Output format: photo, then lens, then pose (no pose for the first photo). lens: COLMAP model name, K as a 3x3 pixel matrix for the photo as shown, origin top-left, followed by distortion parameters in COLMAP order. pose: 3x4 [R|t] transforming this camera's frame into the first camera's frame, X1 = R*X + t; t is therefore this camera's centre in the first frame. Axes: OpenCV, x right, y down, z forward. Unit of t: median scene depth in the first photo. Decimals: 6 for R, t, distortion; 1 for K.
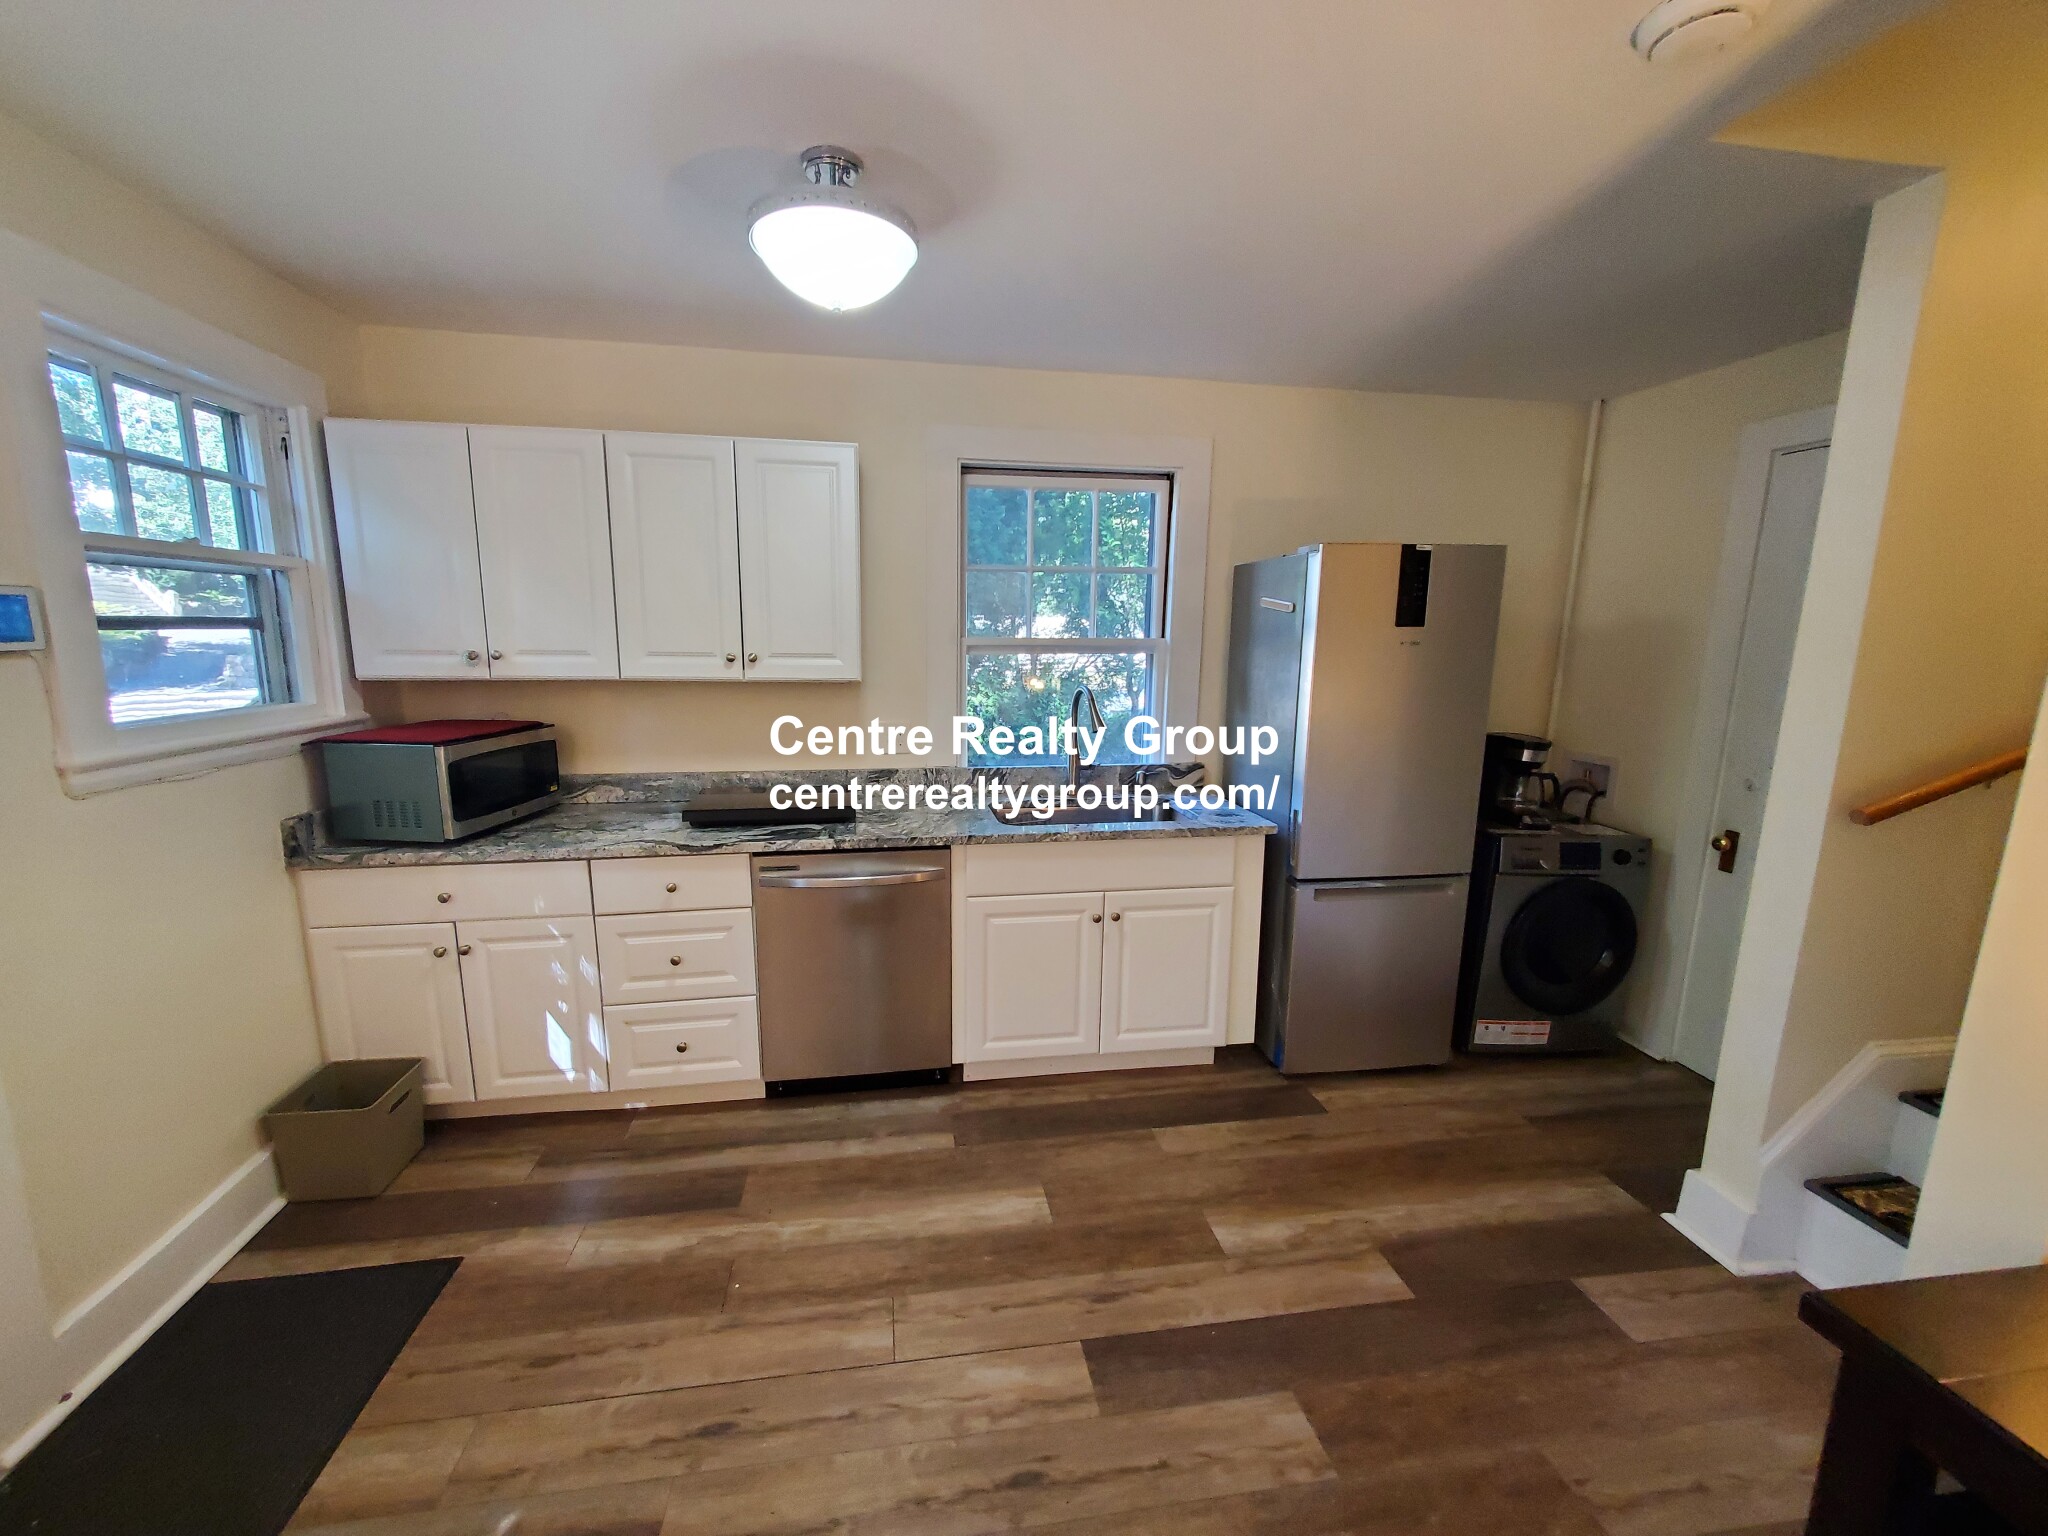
lens RADIAL K [[814.5, 0, 998.4], [0, 814.5, 774.1], [0, 0, 1]] dist [-0.000404, 0.000157]
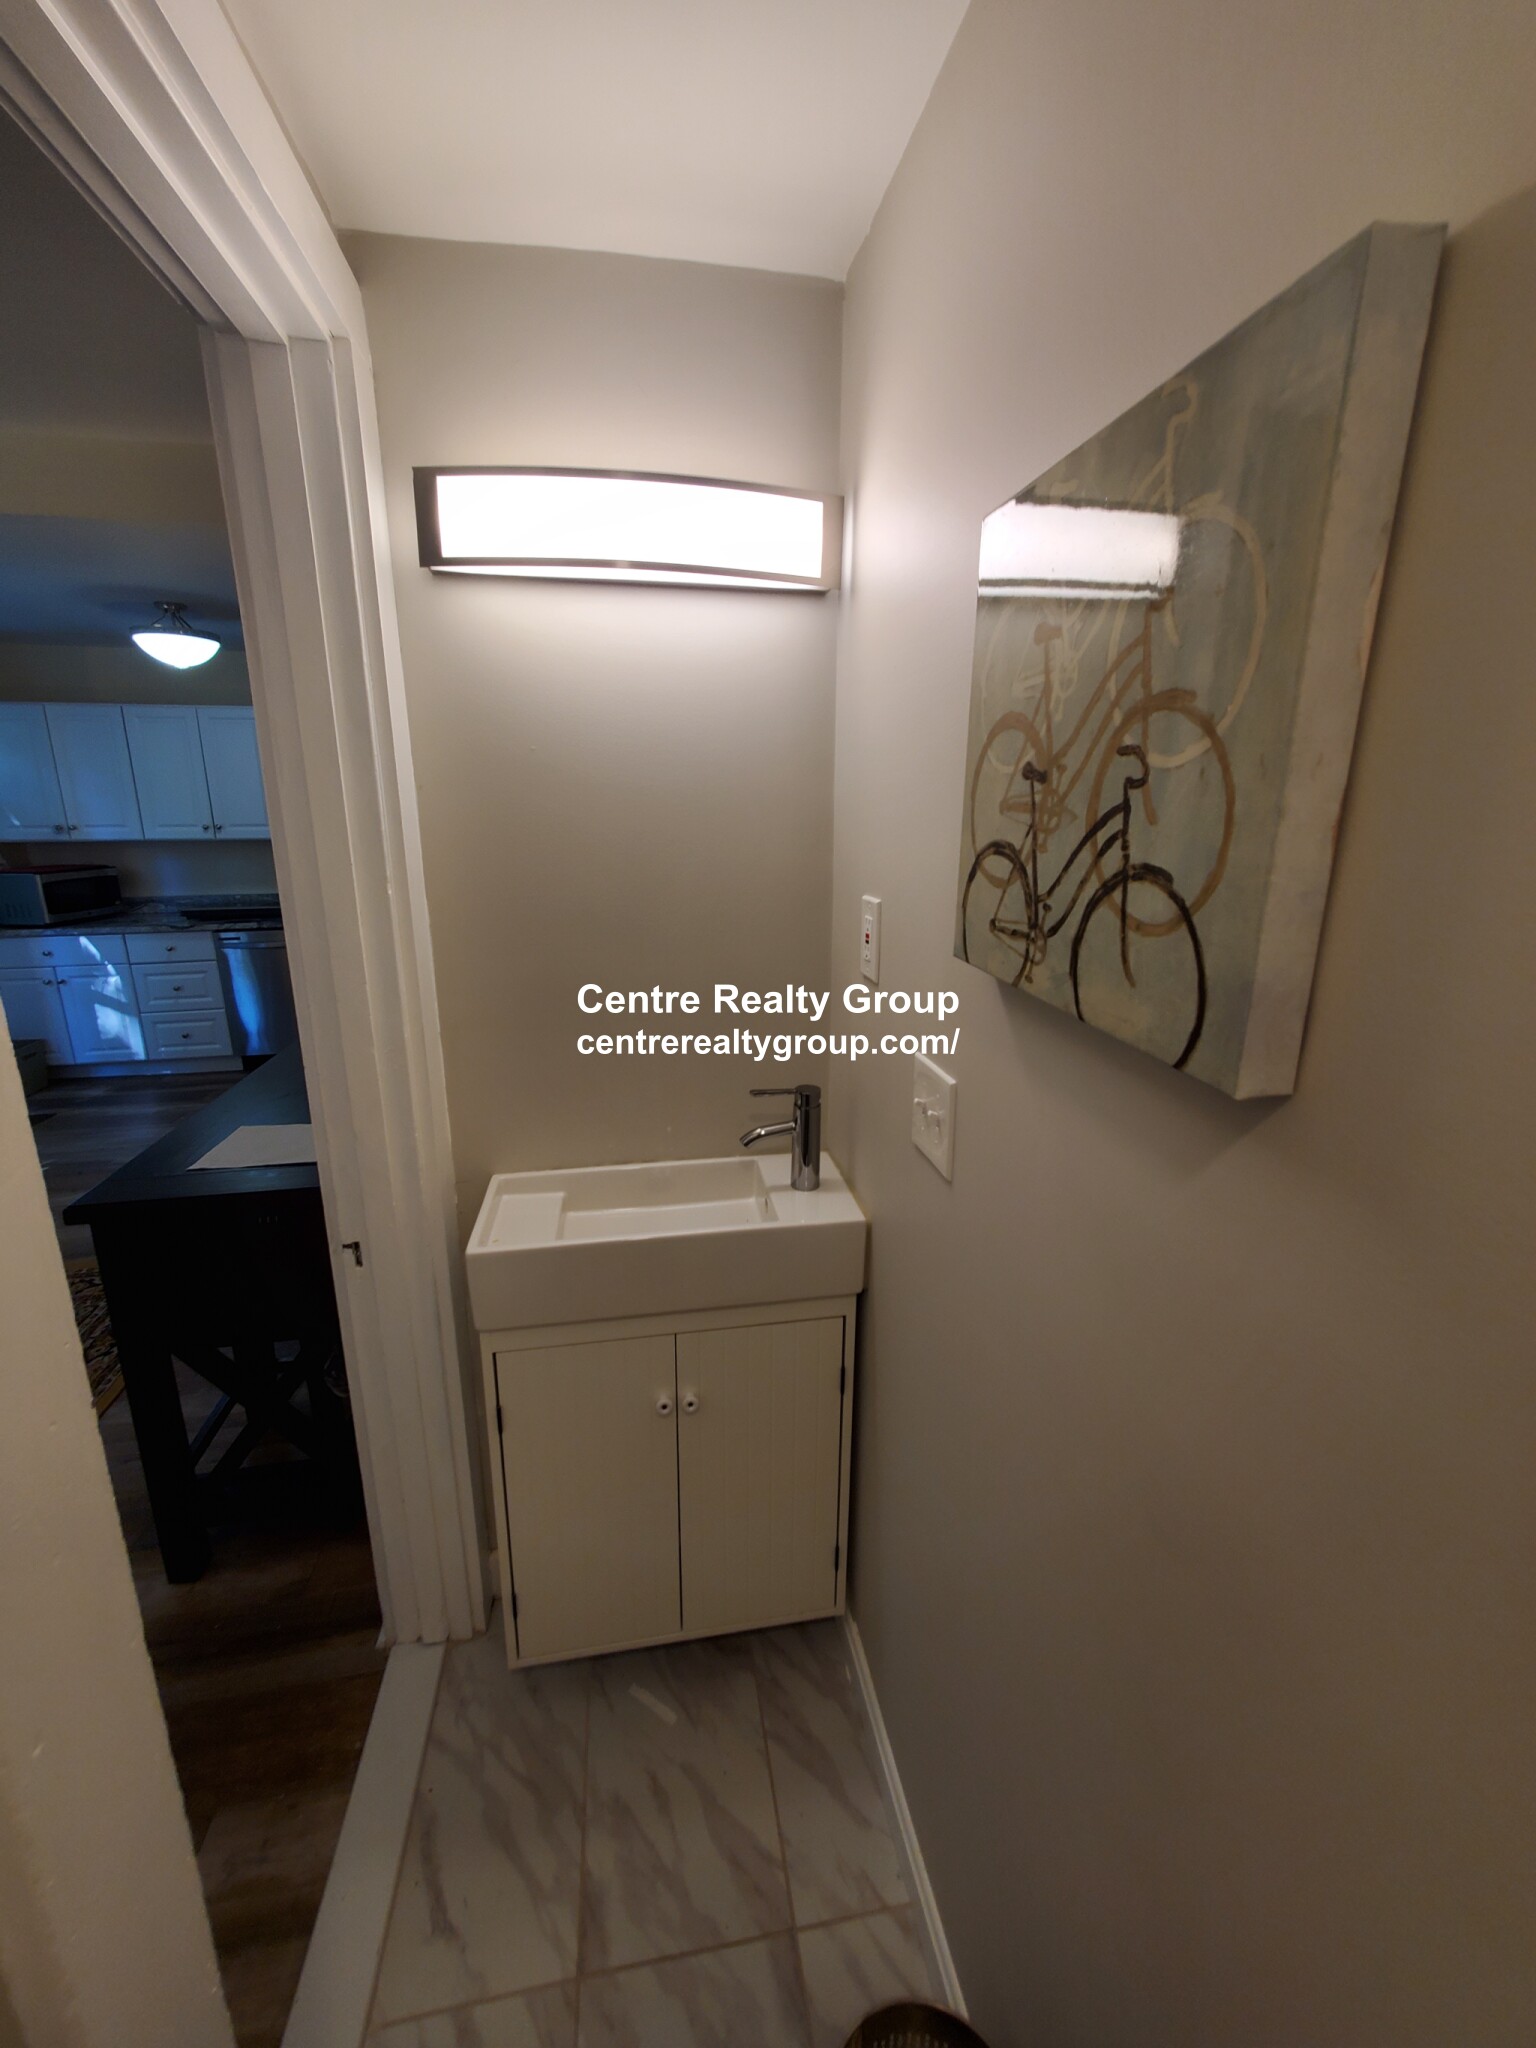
lens RADIAL K [[814.5, 0, 760.6], [0, 814.5, 997.9], [0, 0, 1]] dist [-0.000404, 0.000157]
pose [[0.999749, -0.019309, 0.011350, 0.942523], [0.018549, 0.997802, 0.063616, 0.155299], [-0.012553, -0.063390, 0.997910, -0.913934]]
